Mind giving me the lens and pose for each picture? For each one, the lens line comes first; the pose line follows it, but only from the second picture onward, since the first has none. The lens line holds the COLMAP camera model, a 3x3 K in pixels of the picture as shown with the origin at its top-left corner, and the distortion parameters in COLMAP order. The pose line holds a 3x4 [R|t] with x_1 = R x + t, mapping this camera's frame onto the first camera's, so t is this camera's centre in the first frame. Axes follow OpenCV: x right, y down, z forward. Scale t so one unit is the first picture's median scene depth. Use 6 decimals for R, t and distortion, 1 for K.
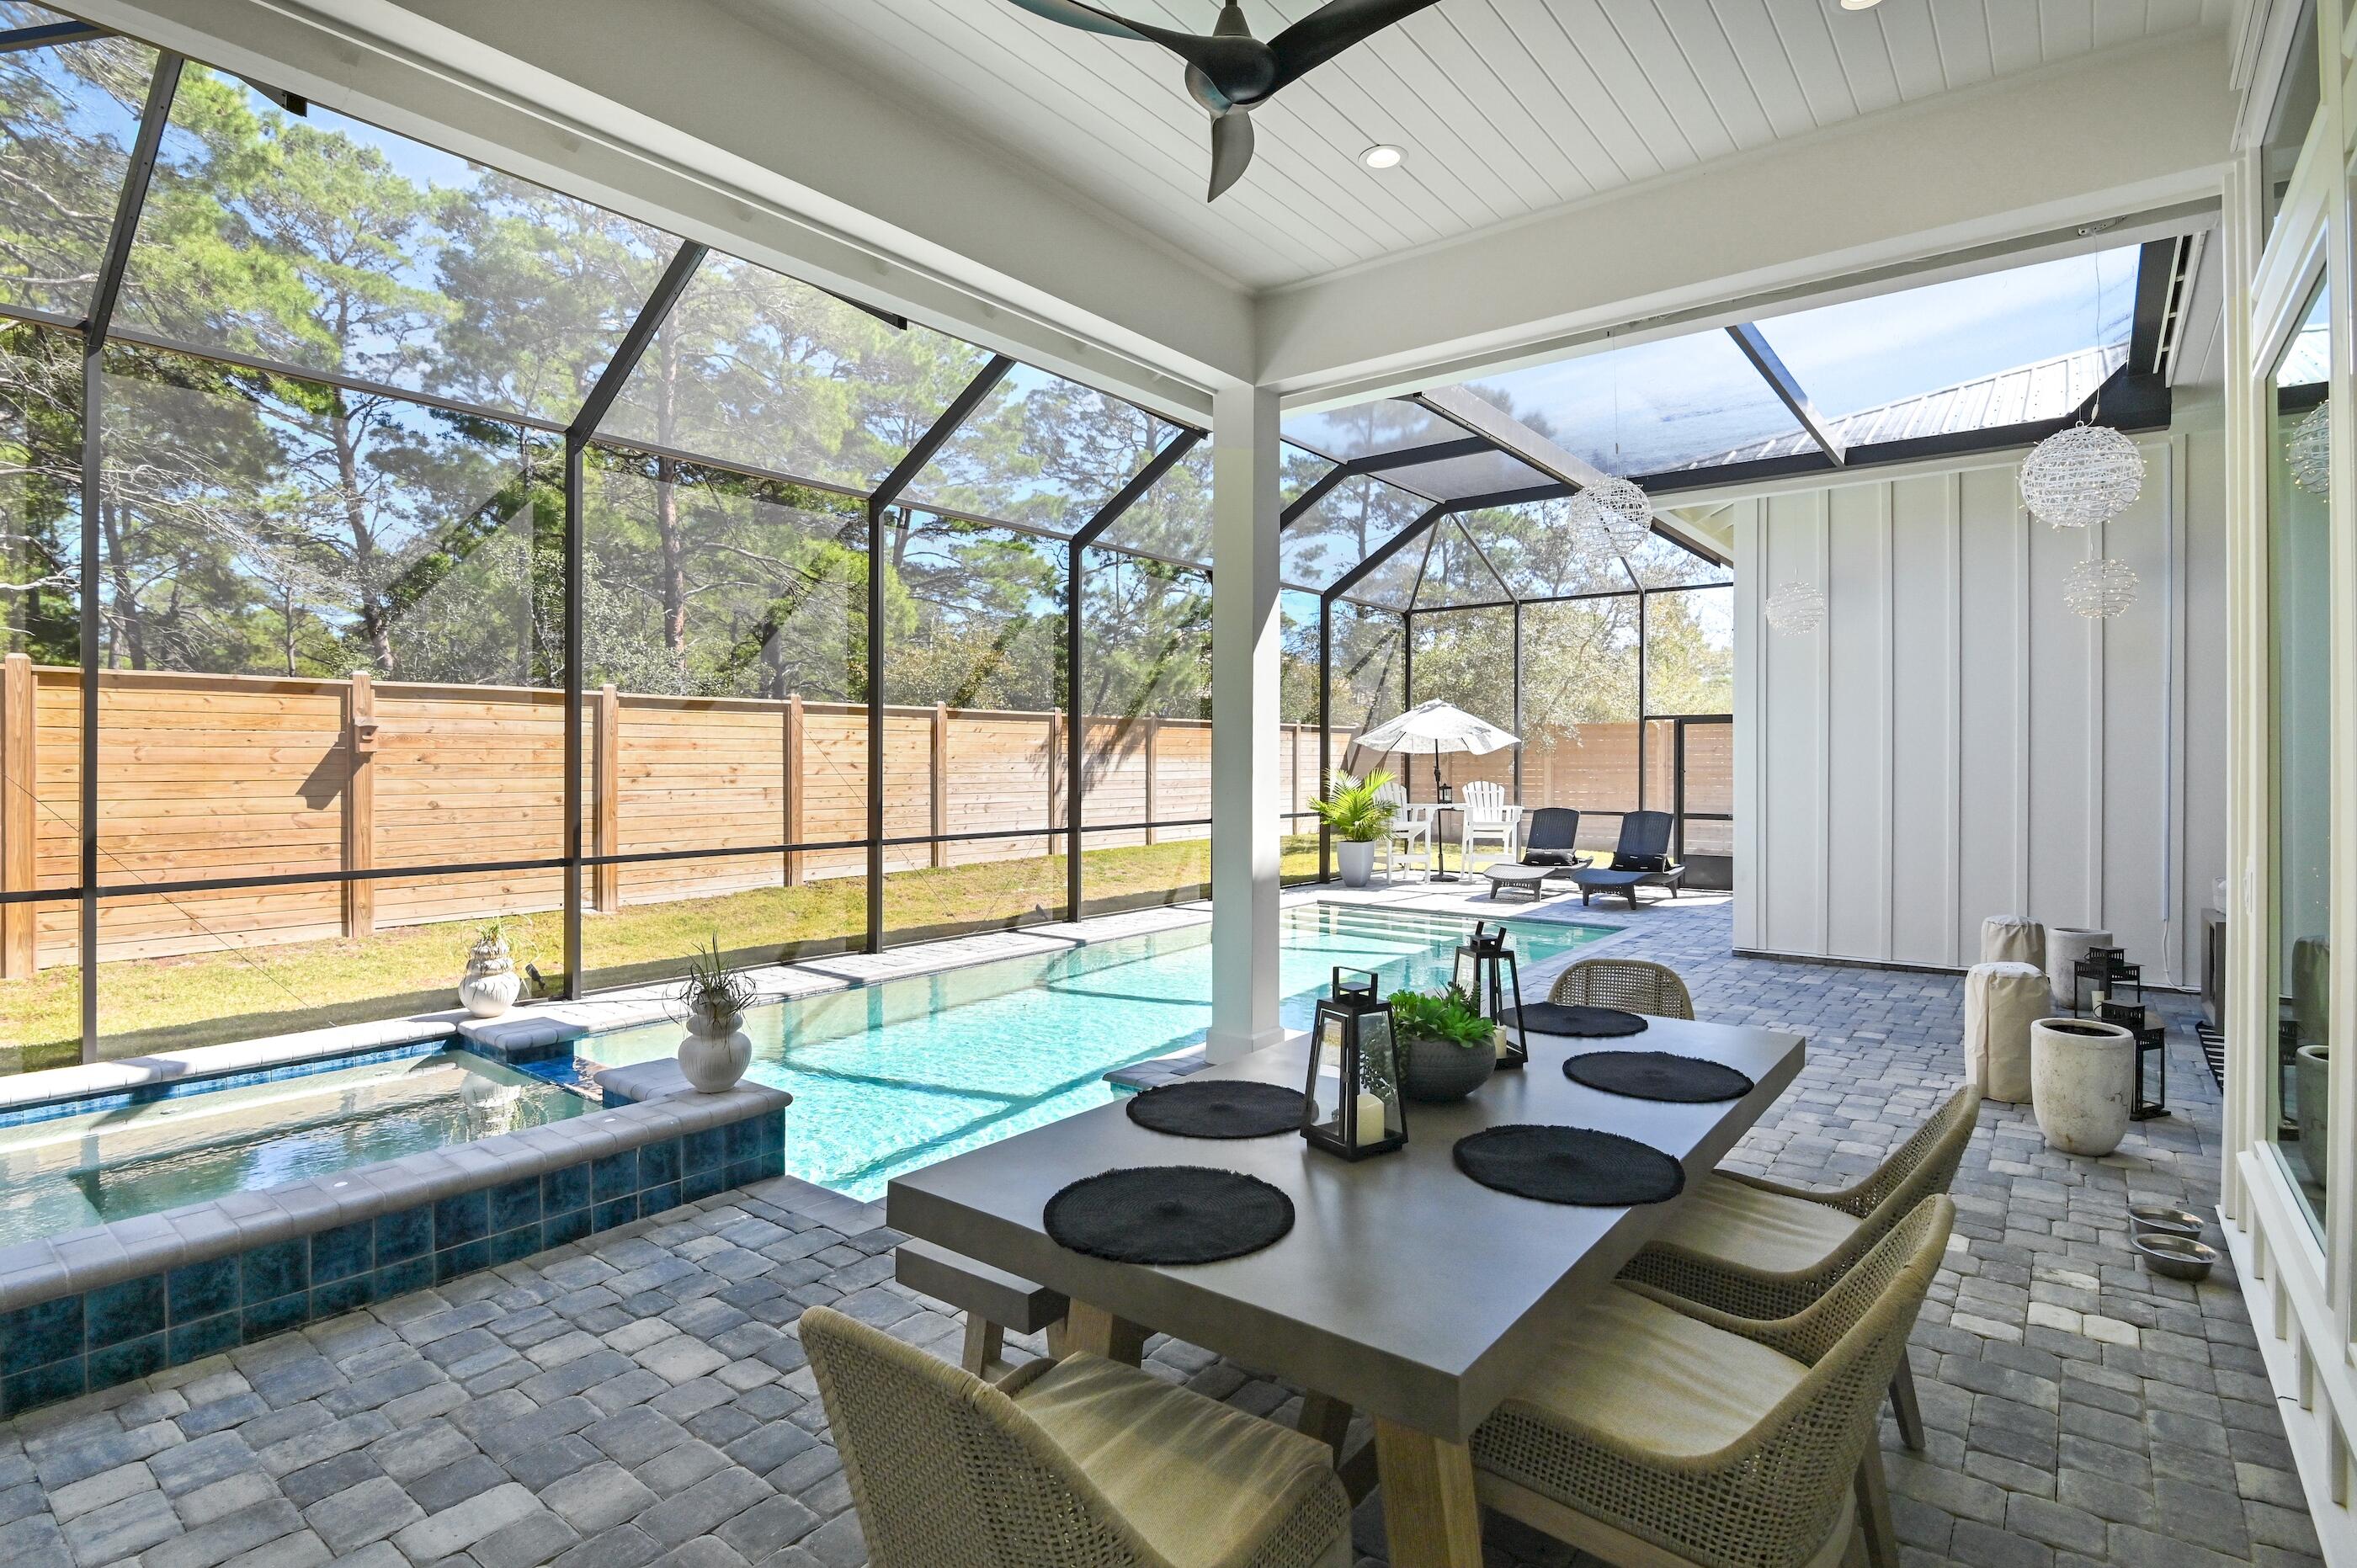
lens RADIAL K [[1174.2, 0, 1215.3], [0, 1174.2, 762.3], [0, 0, 1]] dist [-0.022634, 0.002473]
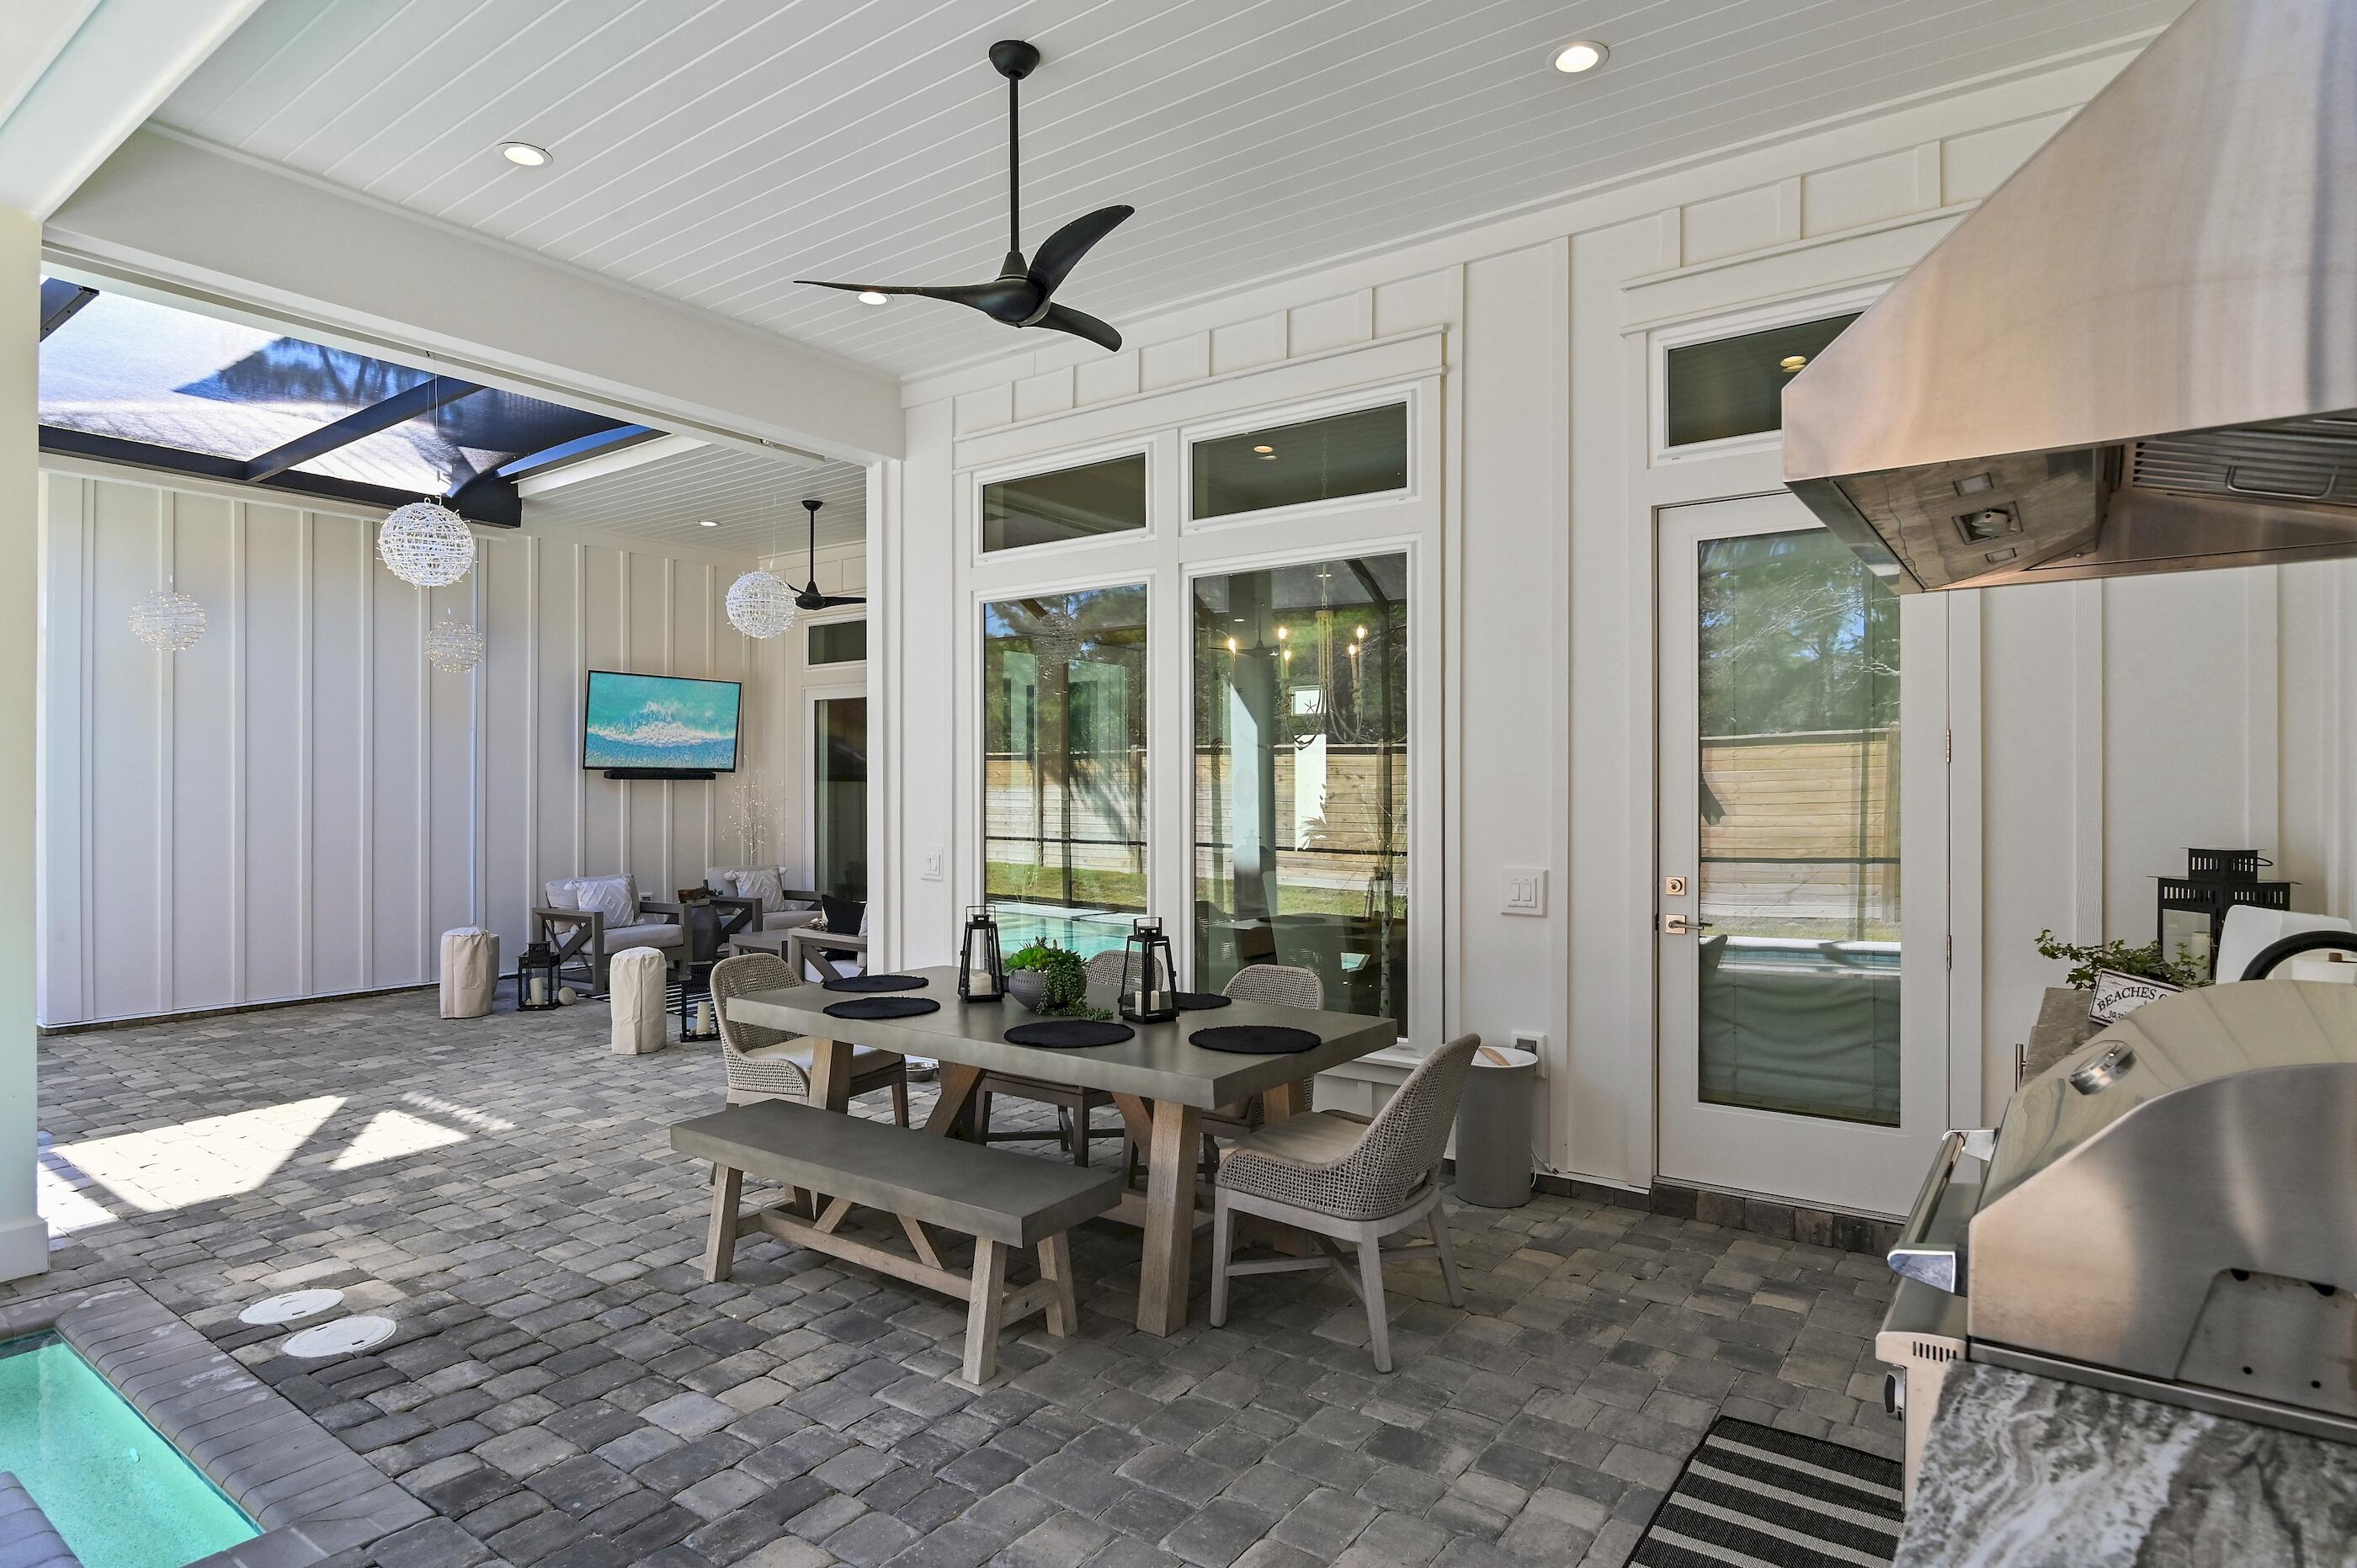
lens RADIAL K [[1267.6, 0, 1157.4], [0, 1267.6, 776.4], [0, 0, 1]] dist [-0.013641, -0.001241]
pose [[-0.010125, 0.009376, 0.999905, -0.358149], [0.002376, 0.999953, -0.009353, -0.002491], [-0.999946, 0.002281, -0.010146, 0.205366]]
